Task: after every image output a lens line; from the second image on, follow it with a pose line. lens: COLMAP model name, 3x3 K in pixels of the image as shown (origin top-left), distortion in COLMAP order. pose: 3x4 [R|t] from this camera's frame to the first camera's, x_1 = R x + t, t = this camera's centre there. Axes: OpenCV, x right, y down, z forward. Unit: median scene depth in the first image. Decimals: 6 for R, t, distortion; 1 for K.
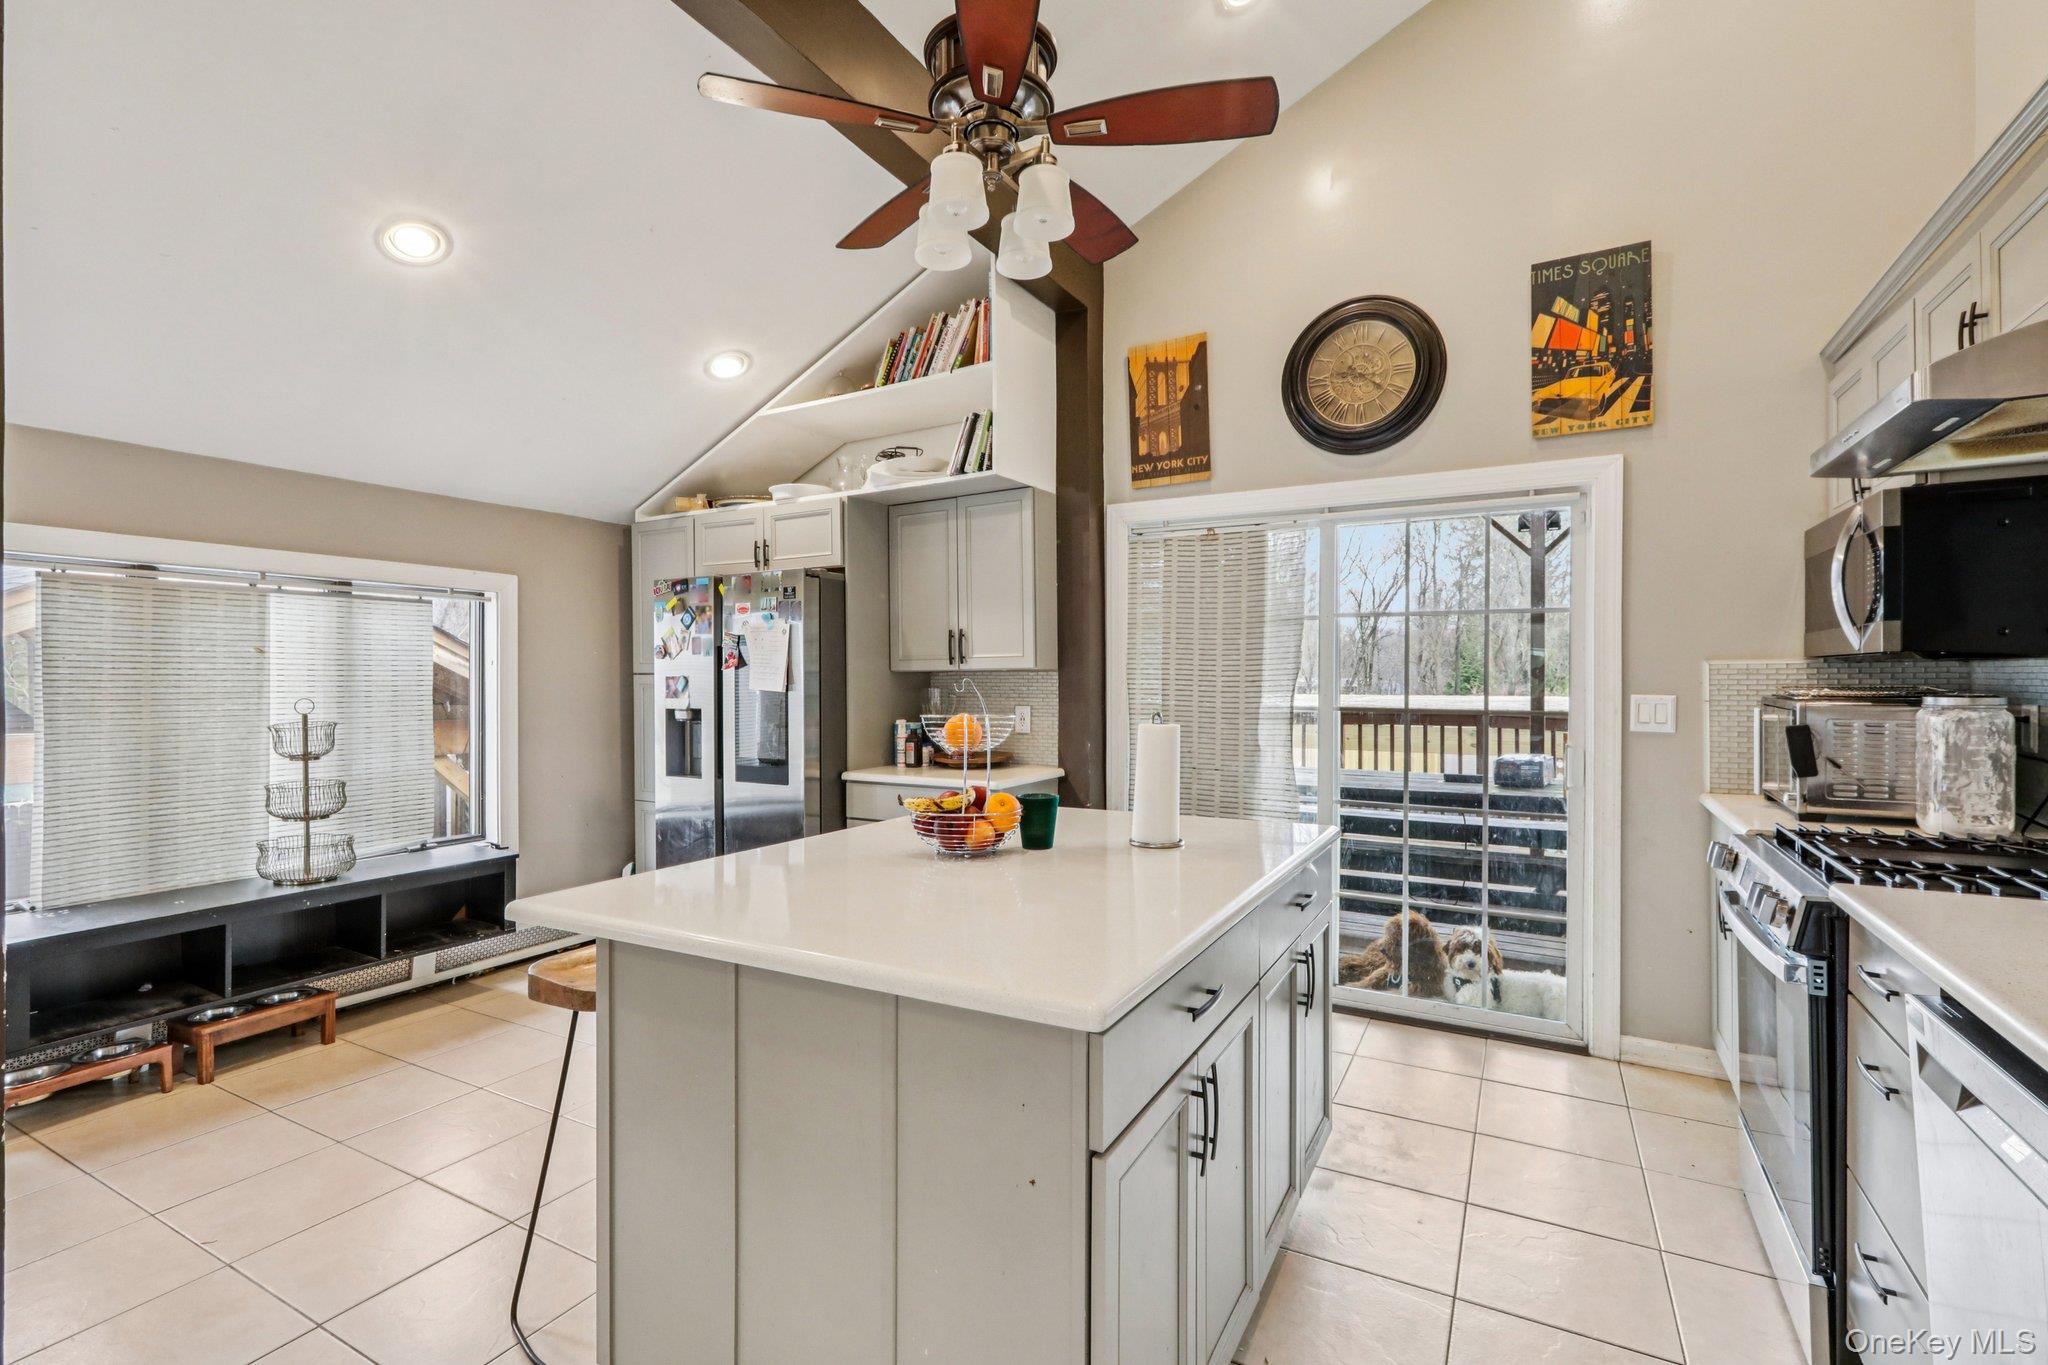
lens RADIAL K [[926.2, 0, 1018.9], [0, 926.2, 678.0], [0, 0, 1]] dist [-0.002014, -0.000208]
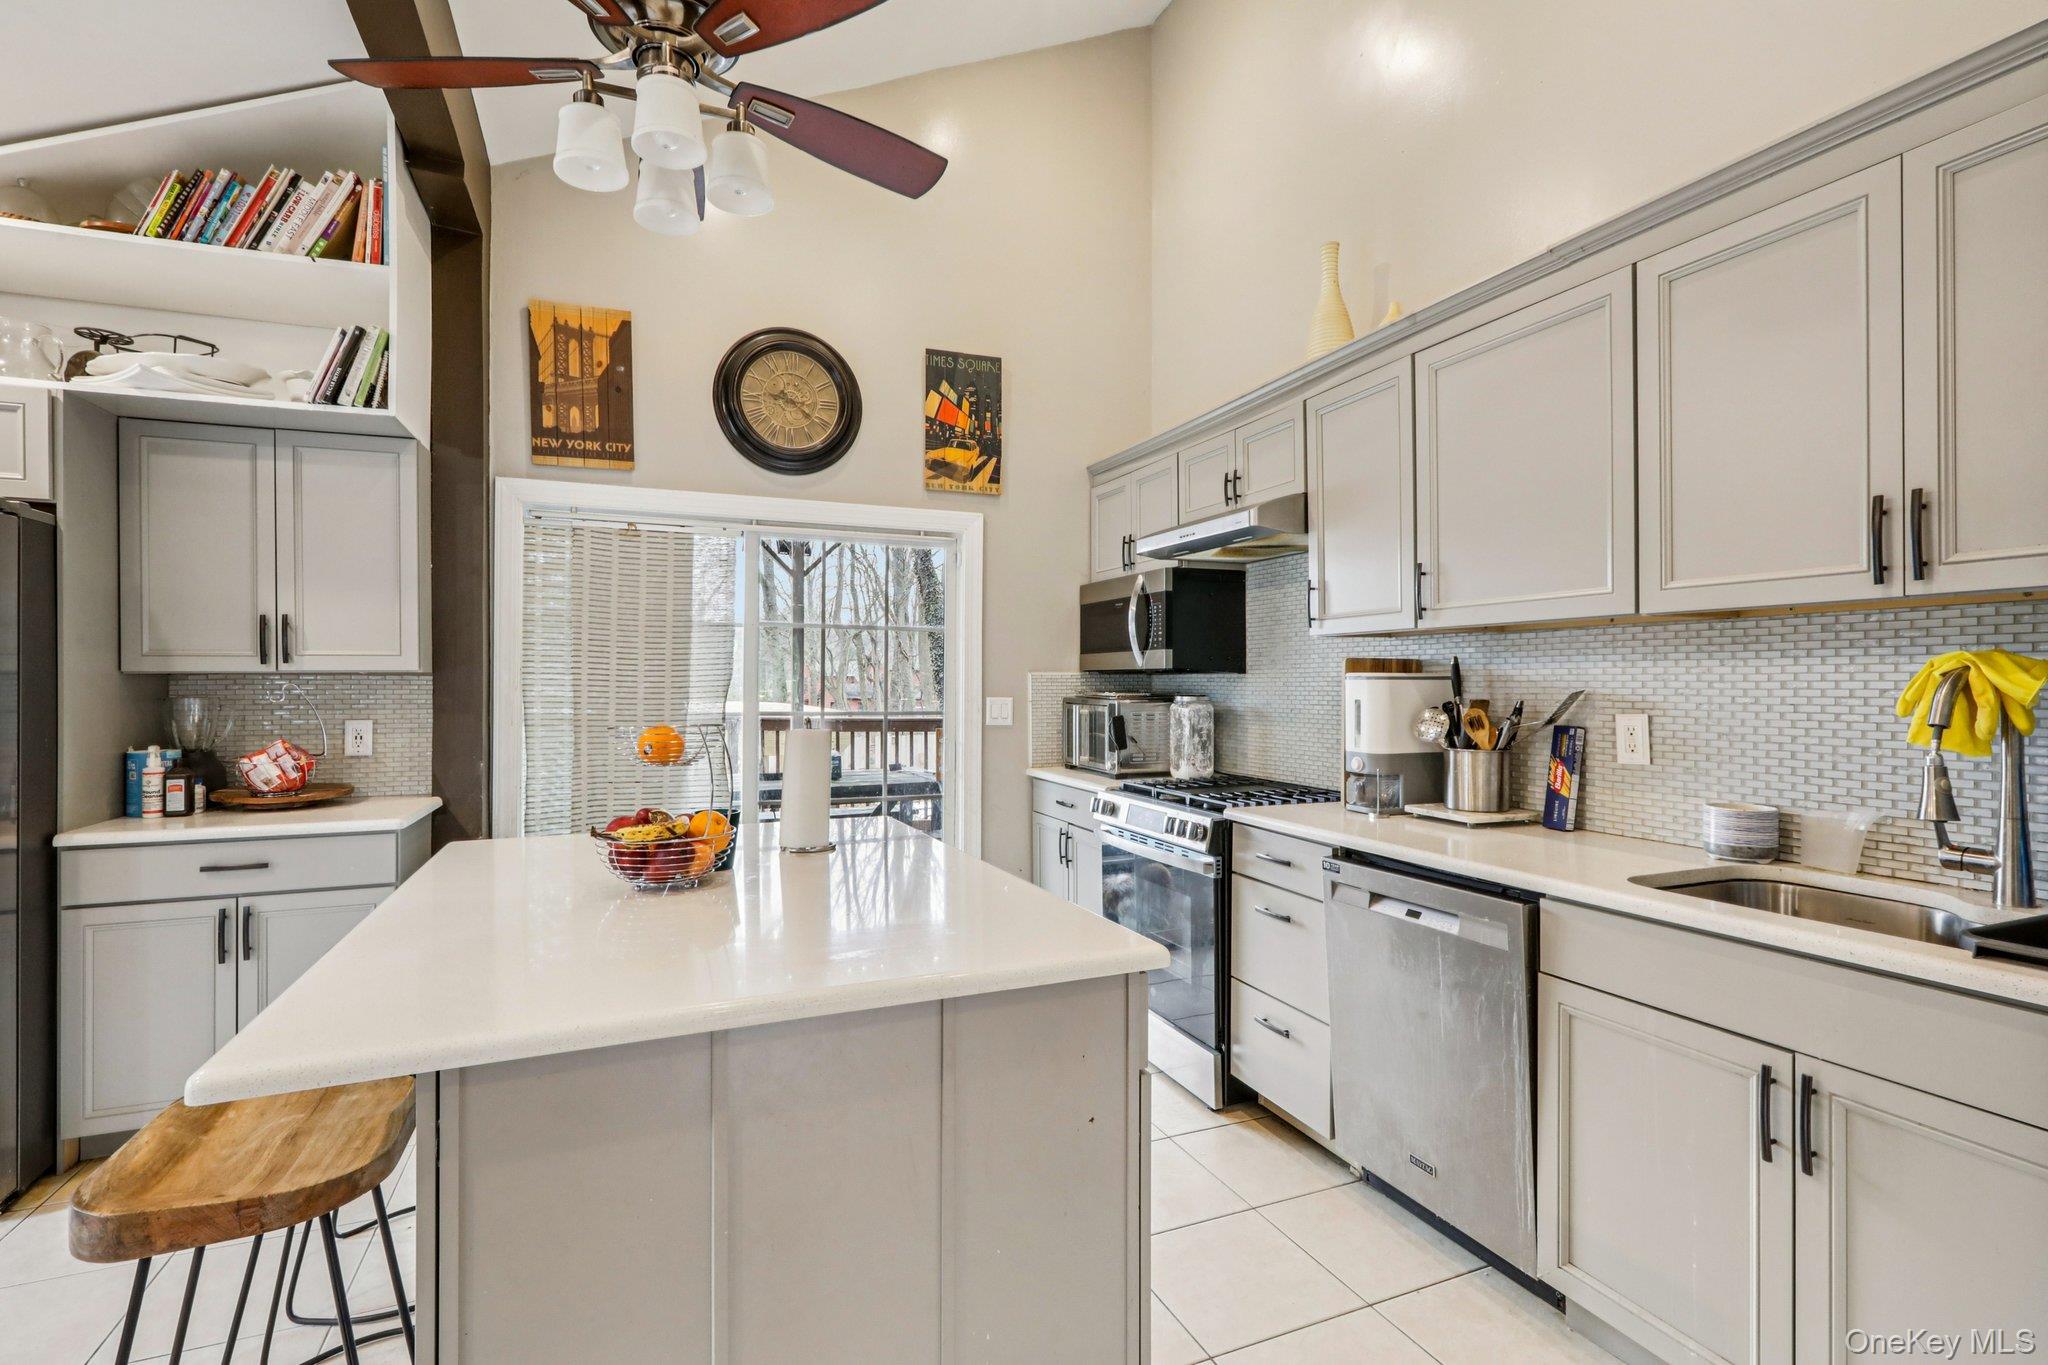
lens RADIAL K [[944.5, 0, 1024.0], [0, 944.5, 682.5], [0, 0, 1]] dist [-0.000449, 0.000451]
pose [[0.617536, 0.004115, 0.786532, -0.298226], [-0.001220, 0.999990, -0.004273, 0.002058], [-0.786542, 0.001679, 0.617535, 0.105789]]
